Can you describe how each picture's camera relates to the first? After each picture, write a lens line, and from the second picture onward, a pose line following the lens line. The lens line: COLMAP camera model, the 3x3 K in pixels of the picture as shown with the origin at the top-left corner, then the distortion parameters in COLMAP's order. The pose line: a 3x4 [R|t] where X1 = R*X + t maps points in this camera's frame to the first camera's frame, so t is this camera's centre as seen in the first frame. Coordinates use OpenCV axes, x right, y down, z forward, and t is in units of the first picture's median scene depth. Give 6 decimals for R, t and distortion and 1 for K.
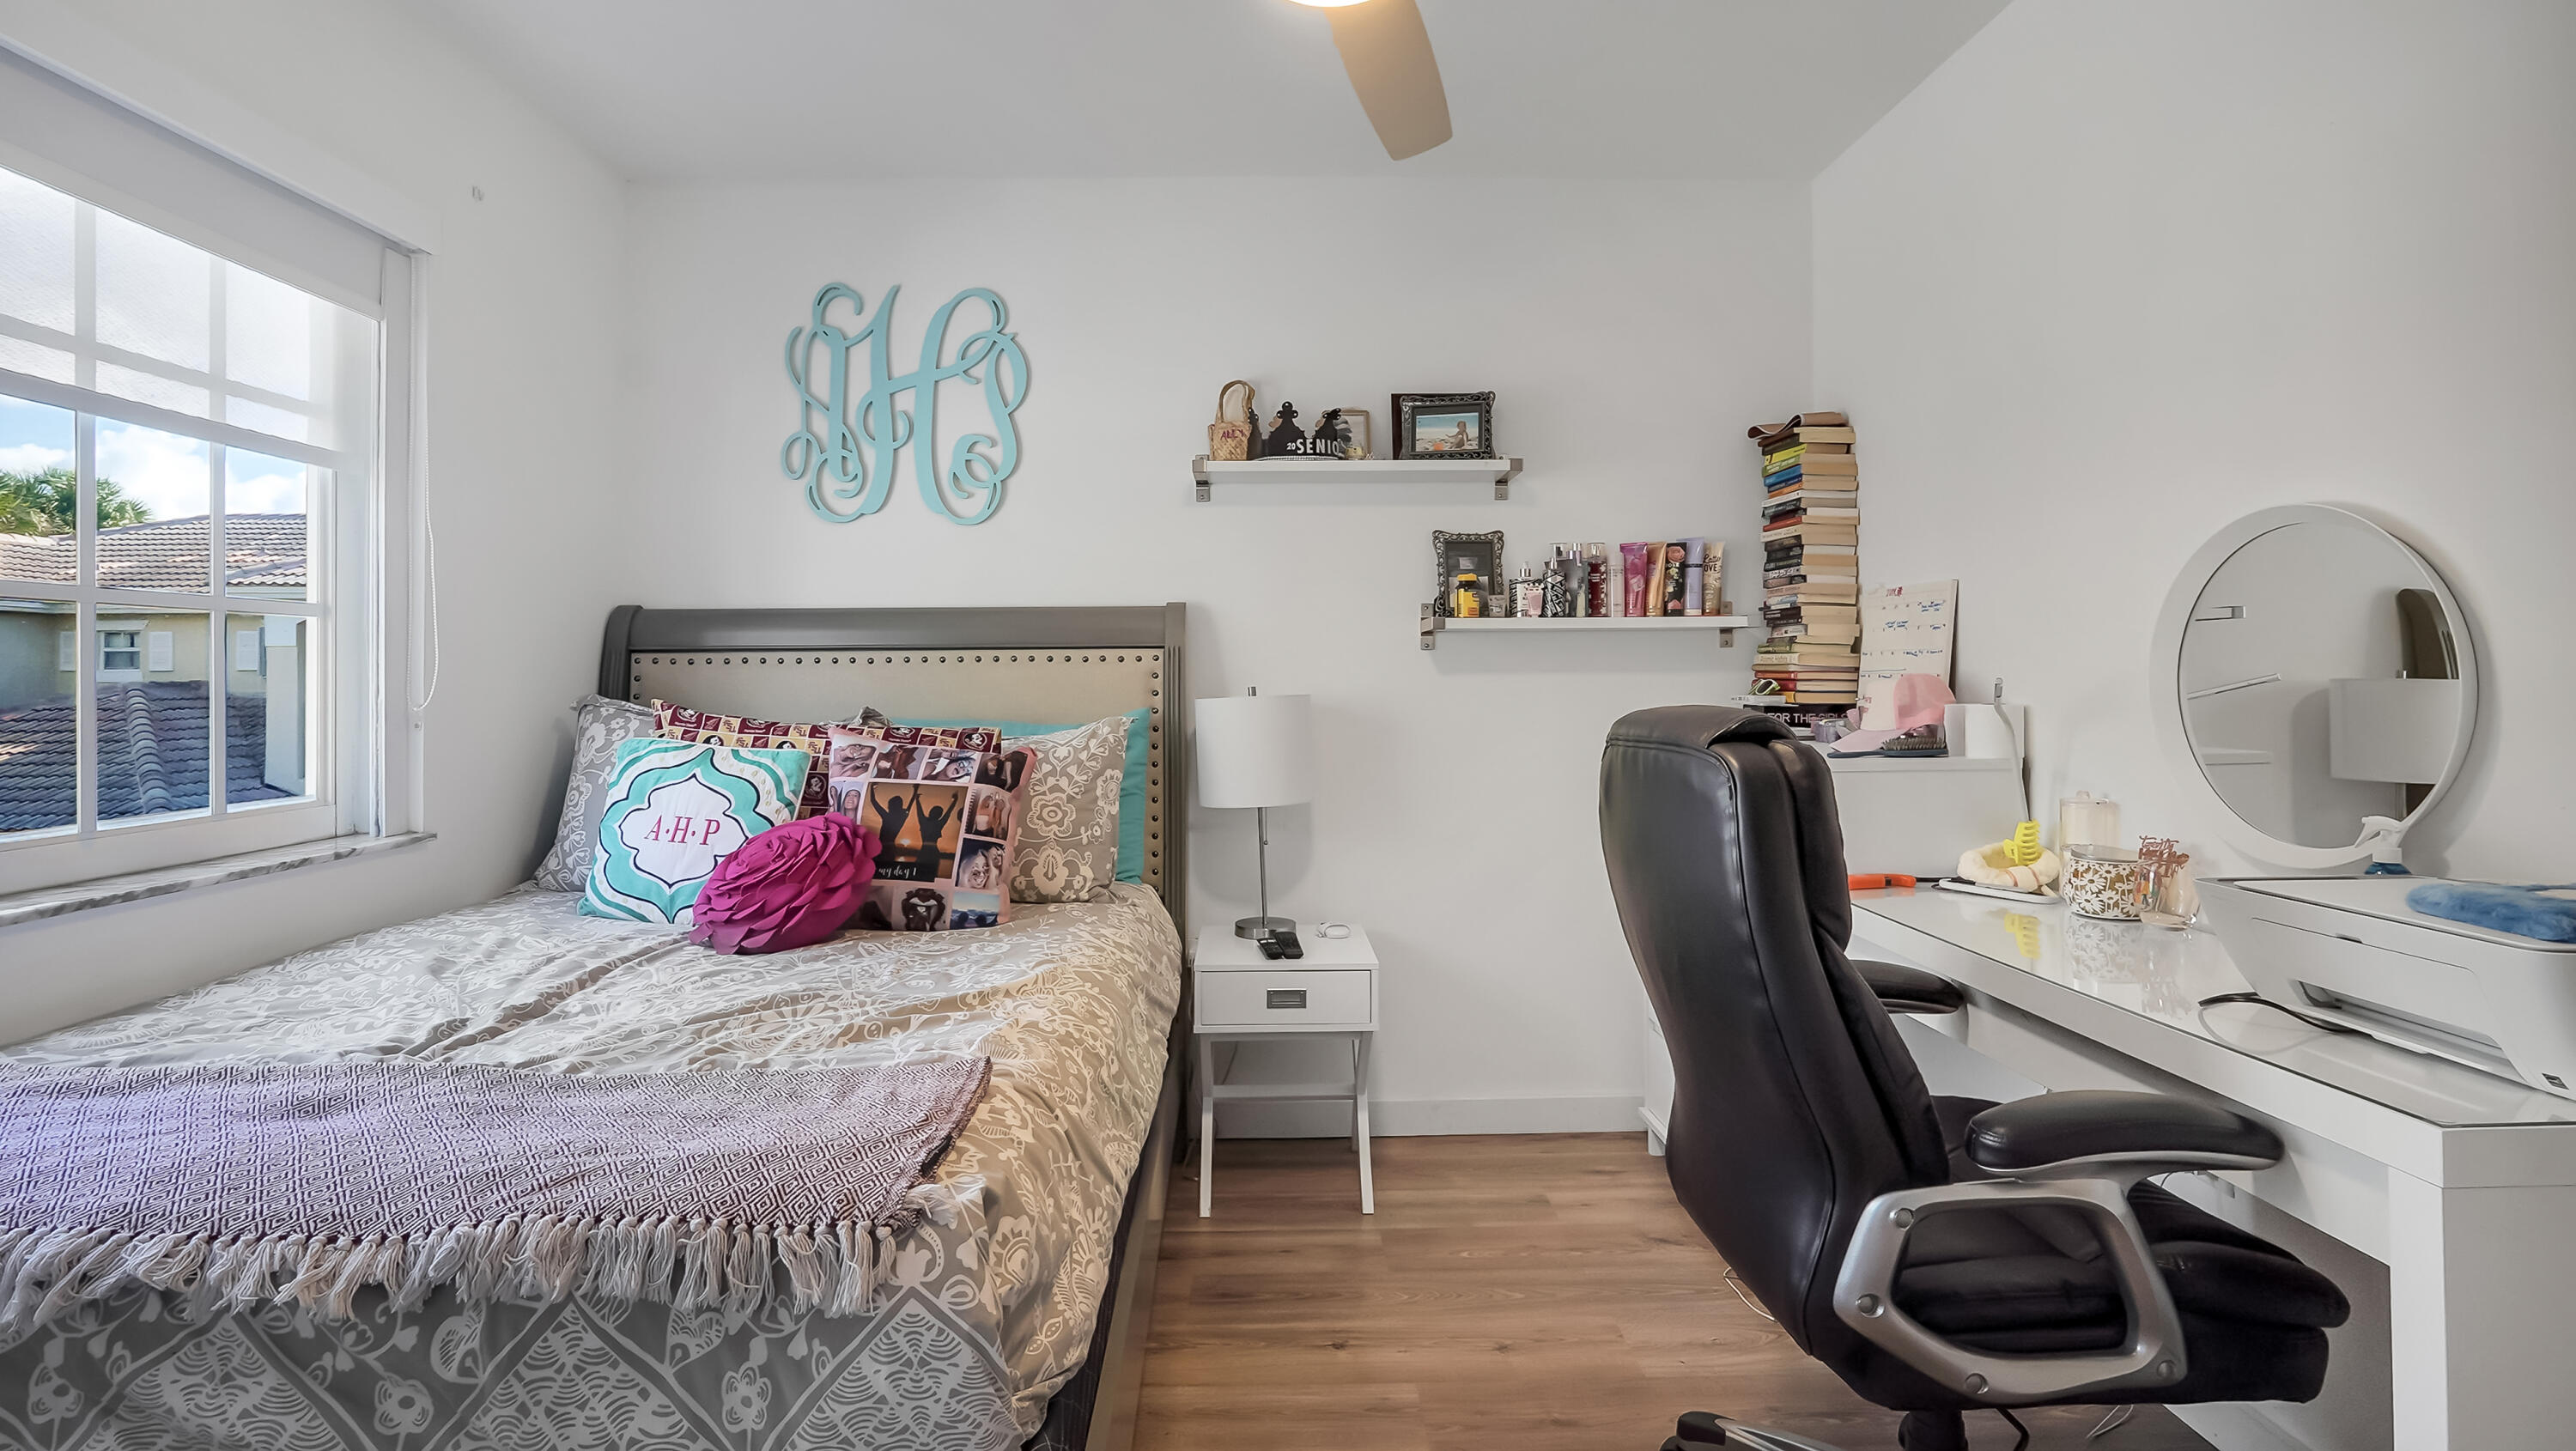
lens RADIAL K [[1218.3, 0, 1288.2], [0, 1218.3, 735.5], [0, 0, 1]] dist [-0.010581, 0.004738]
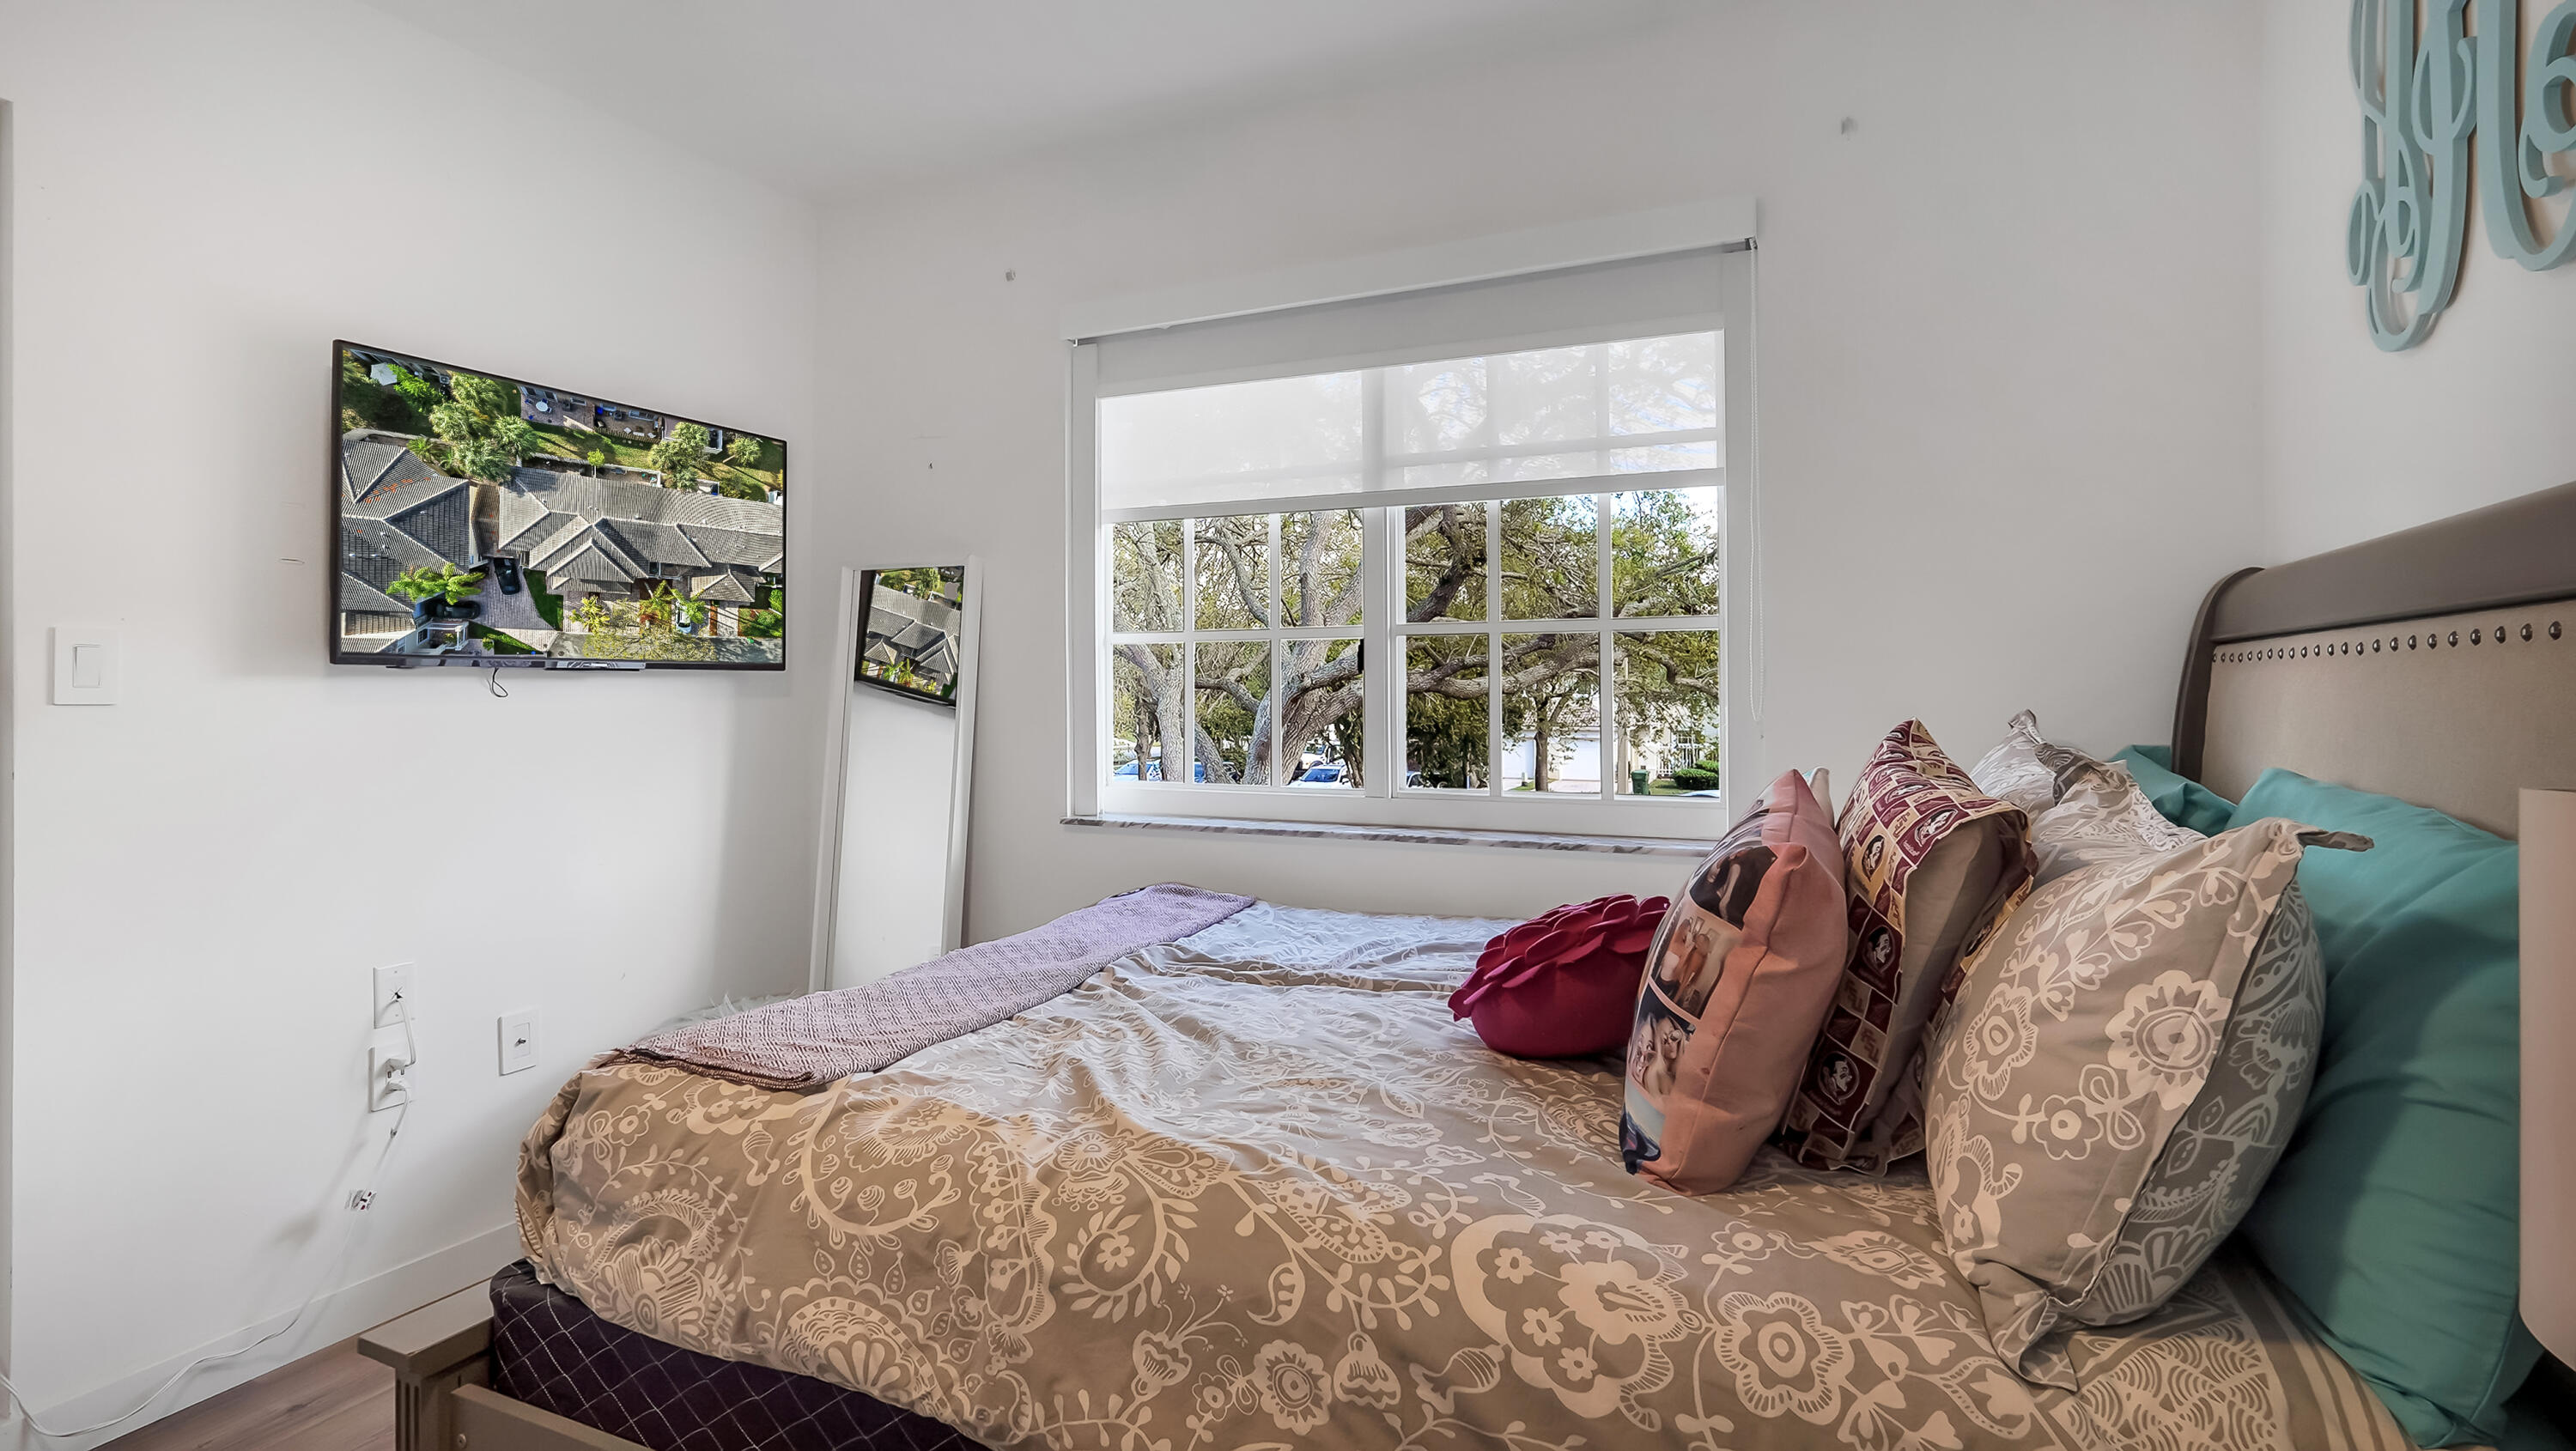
lens RADIAL K [[1212.6, 0, 1290.0], [0, 1212.6, 742.4], [0, 0, 1]] dist [0.000825, 0.000832]
pose [[-0.426235, 0.043373, -0.903572, 0.262412], [-0.044198, 0.996658, 0.068691, -0.048045], [0.903532, 0.069215, -0.422894, 1.004249]]
